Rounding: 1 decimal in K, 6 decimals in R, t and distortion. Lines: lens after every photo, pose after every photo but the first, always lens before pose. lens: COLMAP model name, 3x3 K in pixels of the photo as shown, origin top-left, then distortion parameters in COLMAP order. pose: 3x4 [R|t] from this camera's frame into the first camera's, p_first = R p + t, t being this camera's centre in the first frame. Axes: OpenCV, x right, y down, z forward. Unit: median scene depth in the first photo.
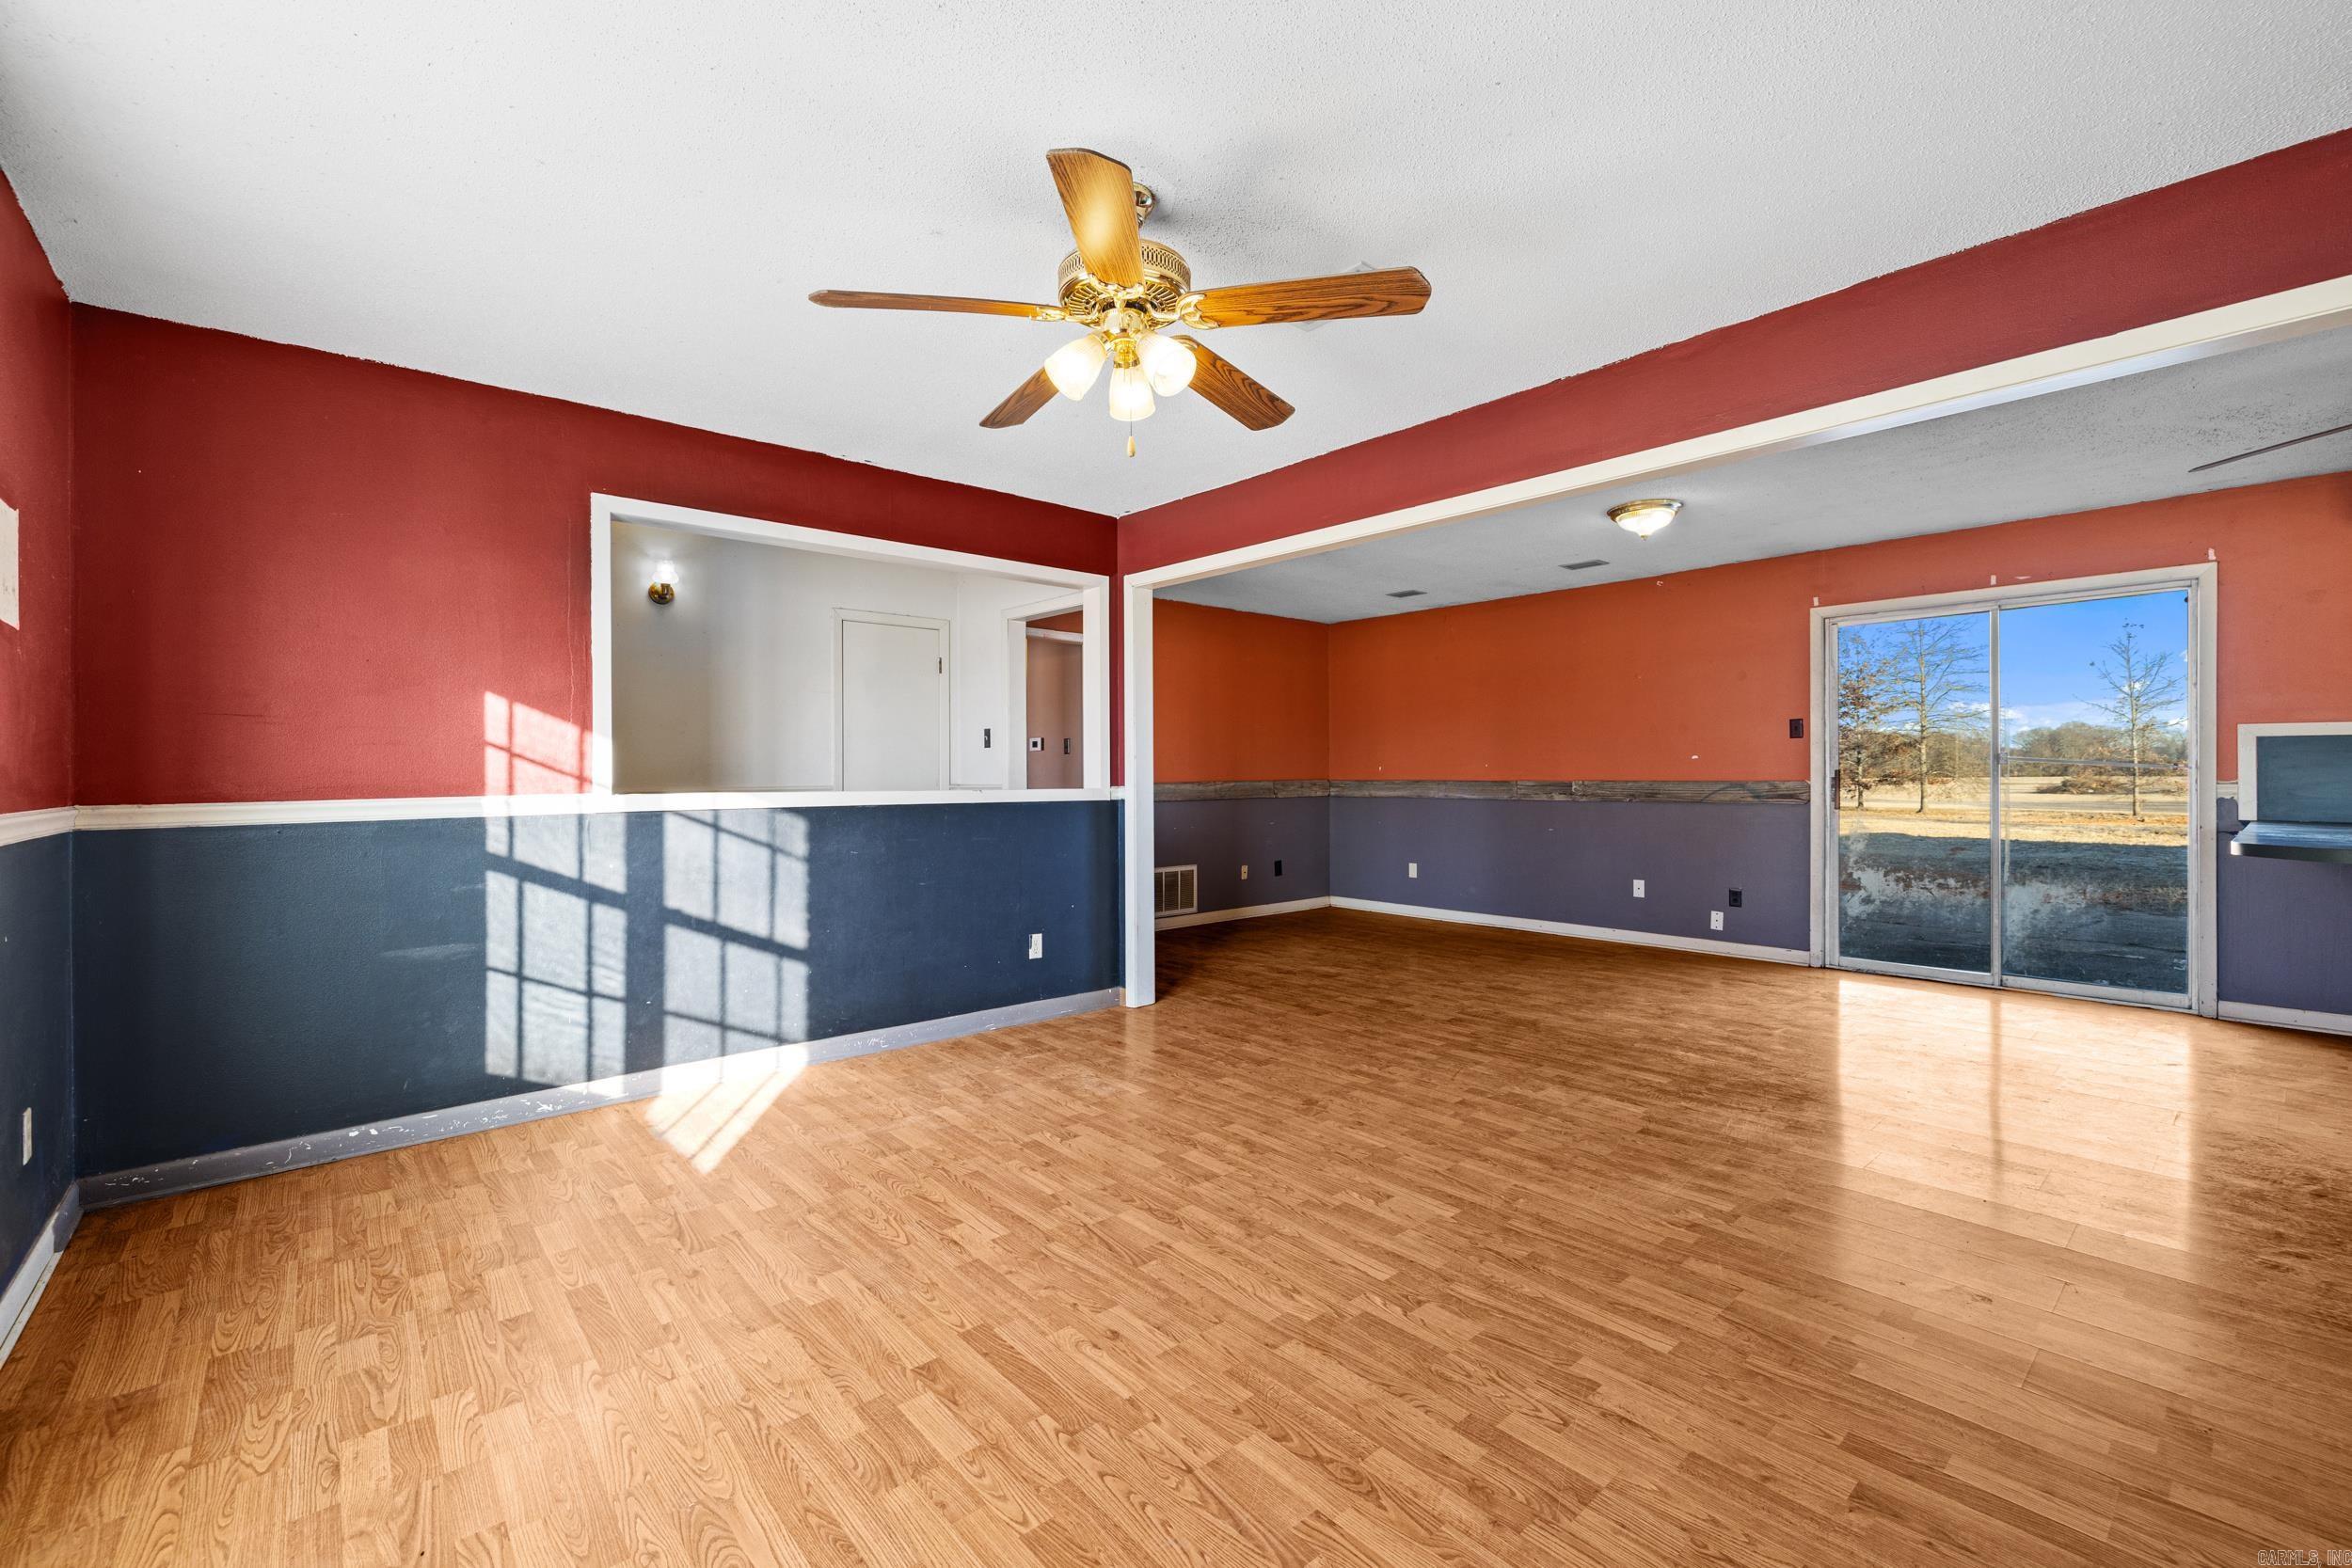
lens RADIAL K [[989.3, 0, 1161.4], [0, 989.3, 763.3], [0, 0, 1]] dist [-0.000739, -0.000295]
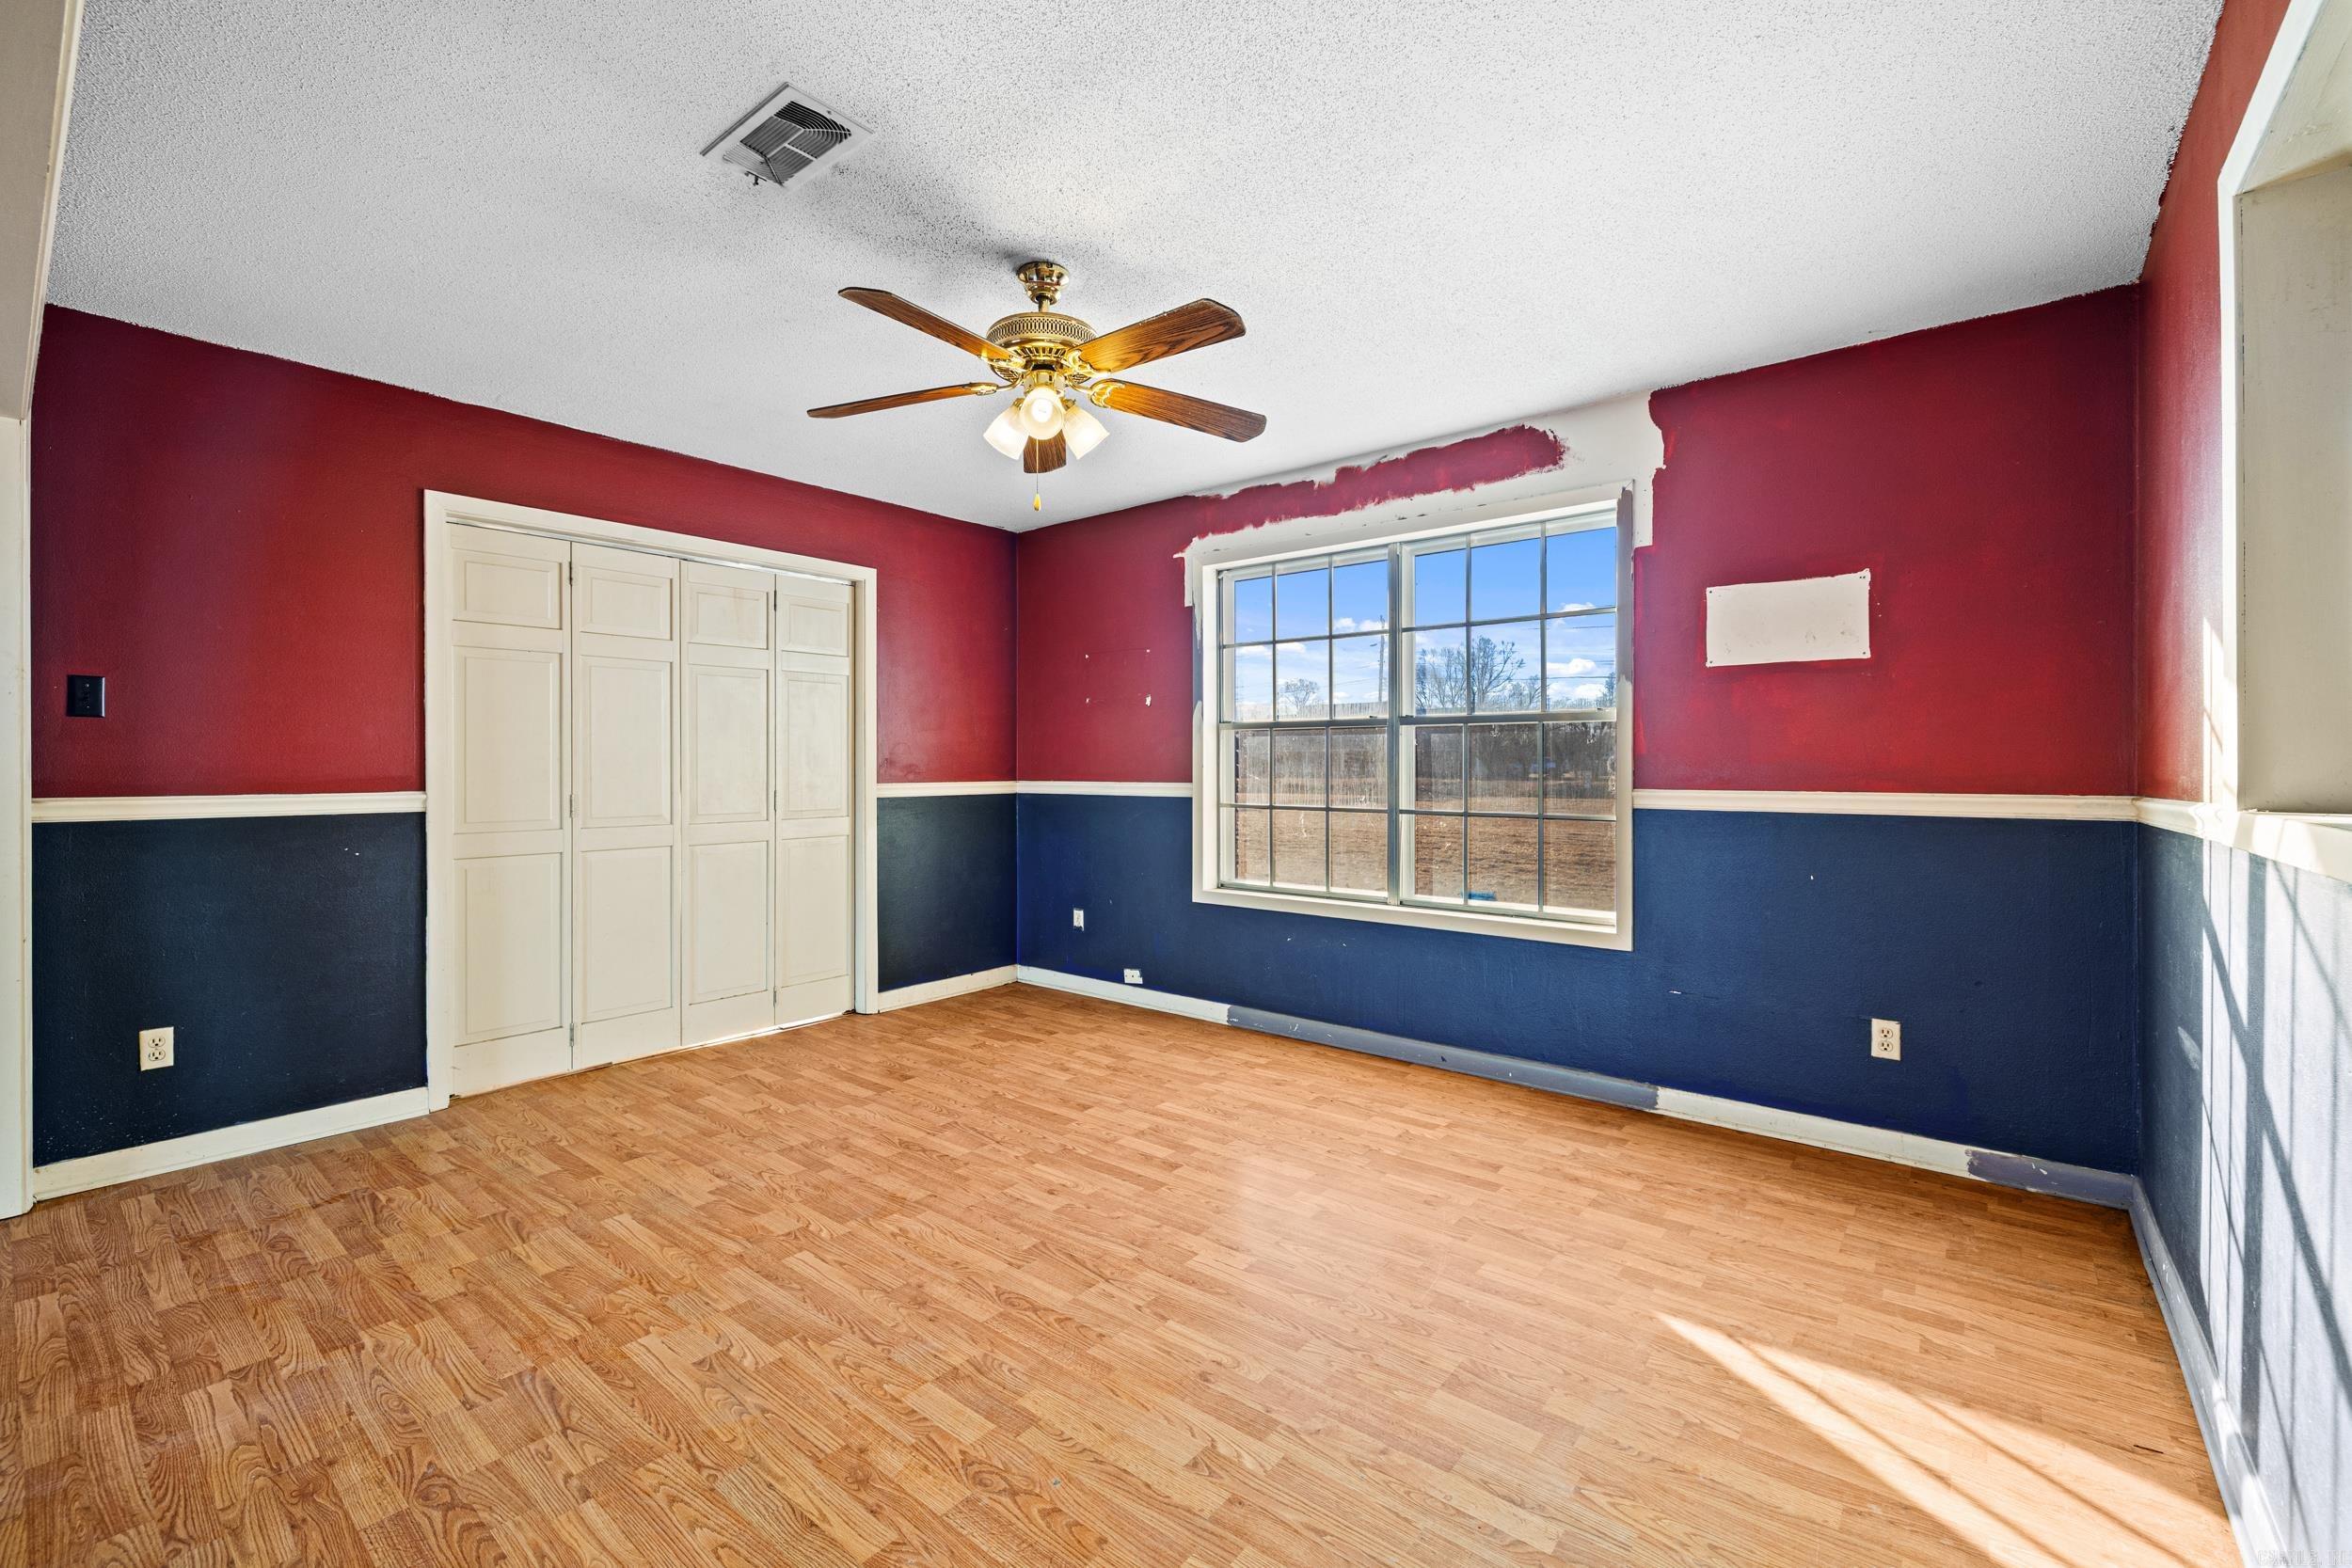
lens RADIAL K [[989.3, 0, 1161.4], [0, 989.3, 763.3], [0, 0, 1]] dist [-0.000739, -0.000295]
pose [[-0.986286, 0.004119, -0.164991, 0.018167], [0.006730, 0.999861, -0.015272, 0.019252], [0.164905, -0.016173, -0.986177, 1.819548]]
